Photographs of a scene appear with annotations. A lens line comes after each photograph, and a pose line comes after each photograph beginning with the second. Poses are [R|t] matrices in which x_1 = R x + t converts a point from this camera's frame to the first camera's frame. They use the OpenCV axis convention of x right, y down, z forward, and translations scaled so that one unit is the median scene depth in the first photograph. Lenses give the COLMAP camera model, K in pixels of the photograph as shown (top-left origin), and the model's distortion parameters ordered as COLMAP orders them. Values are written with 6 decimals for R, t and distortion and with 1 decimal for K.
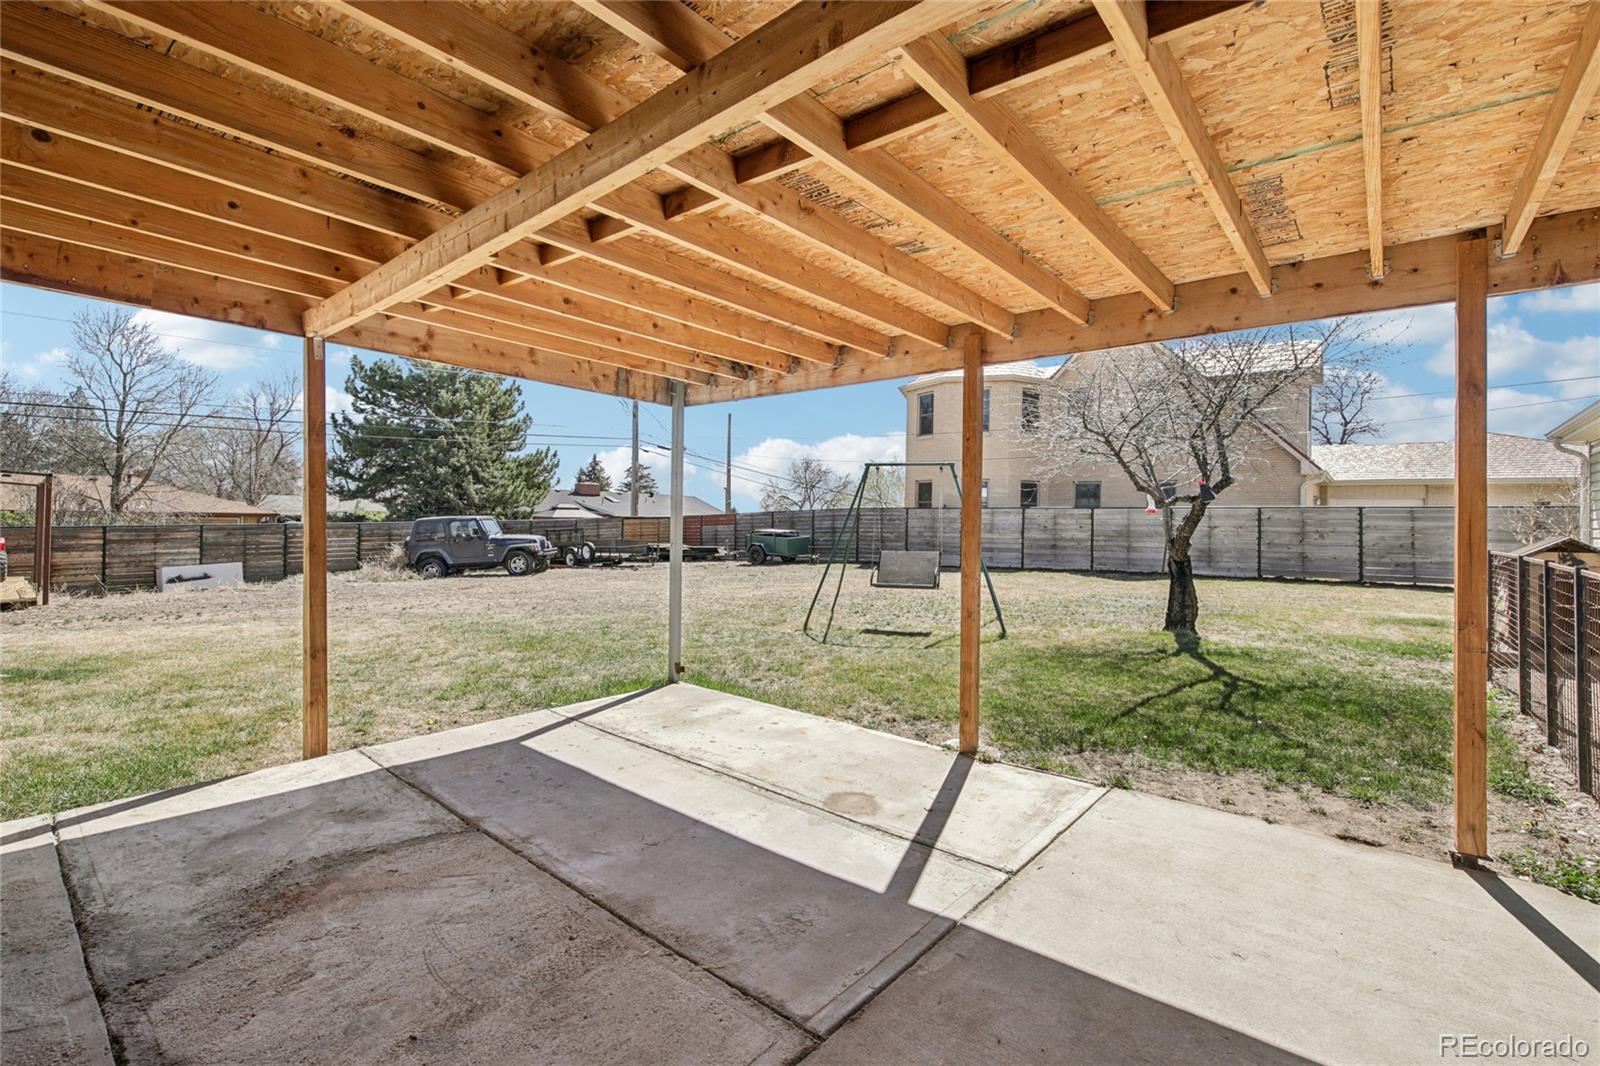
lens RADIAL K [[694.4, 0, 779.1], [0, 694.4, 520.9], [0, 0, 1]] dist [-0.001593, -0.000557]
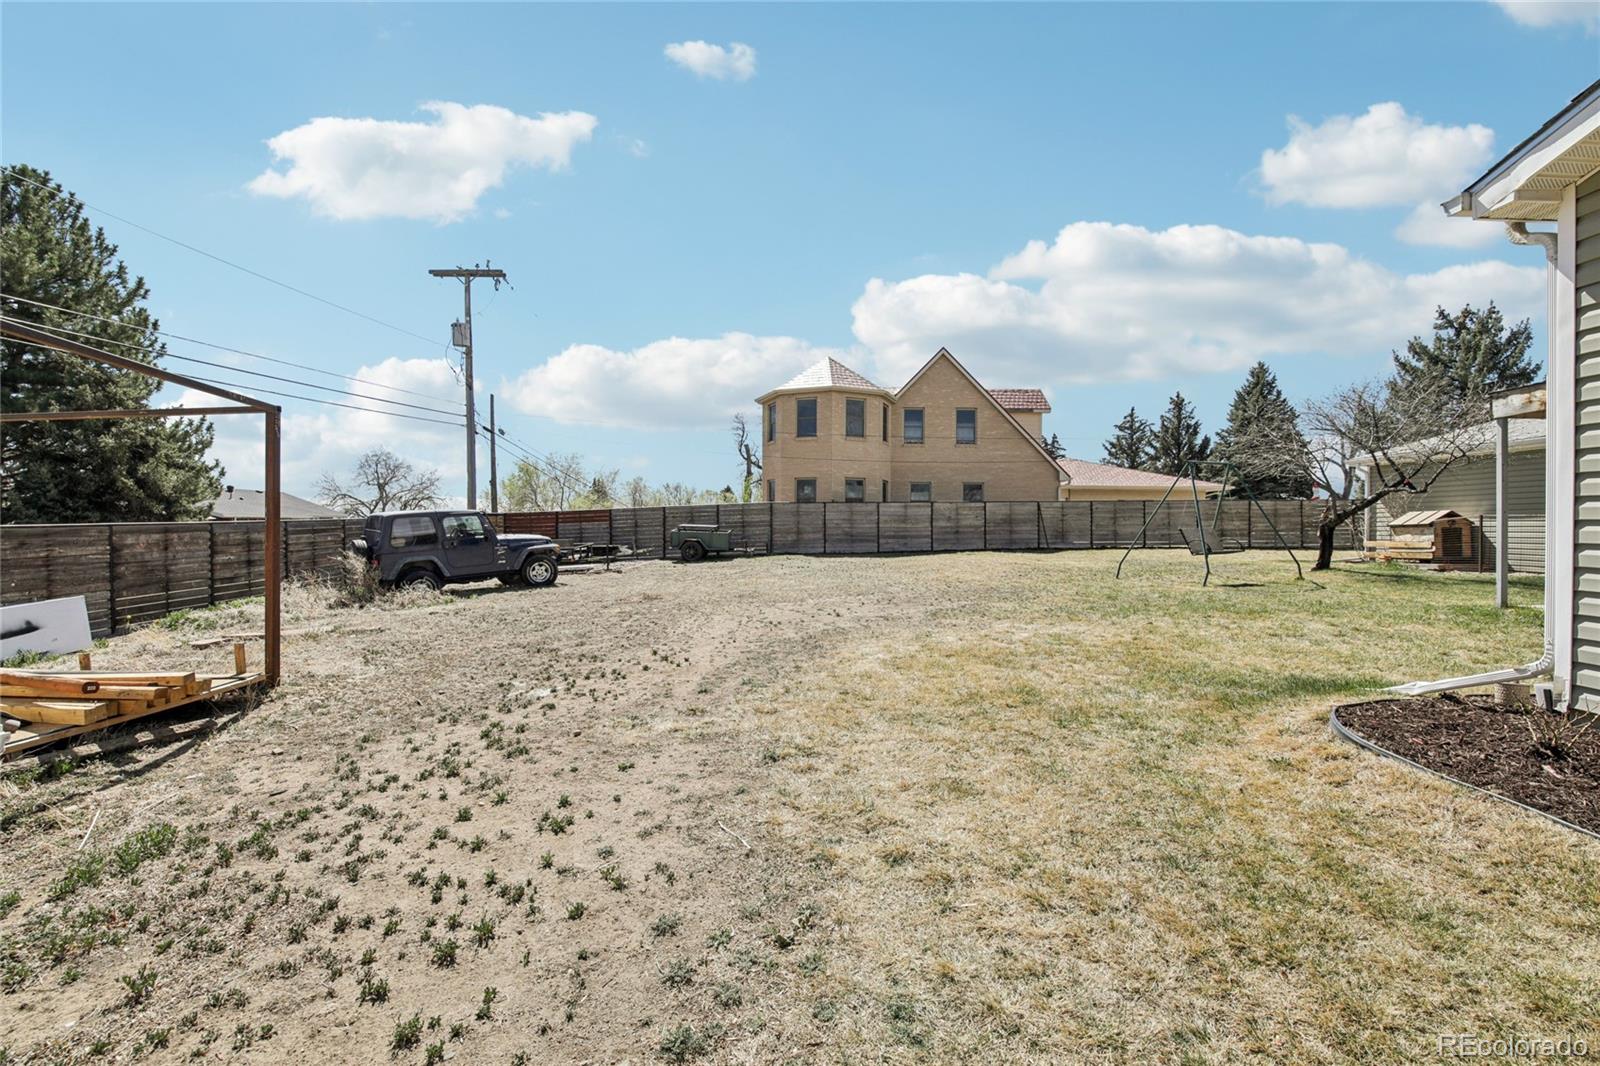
lens RADIAL K [[694.4, 0, 779.1], [0, 694.4, 520.9], [0, 0, 1]] dist [-0.001593, -0.000557]
pose [[0.766983, -0.013005, 0.641536, -0.661245], [0.015322, 0.999881, 0.001952, 0.008623], [-0.641485, 0.008332, 0.767090, 0.234740]]
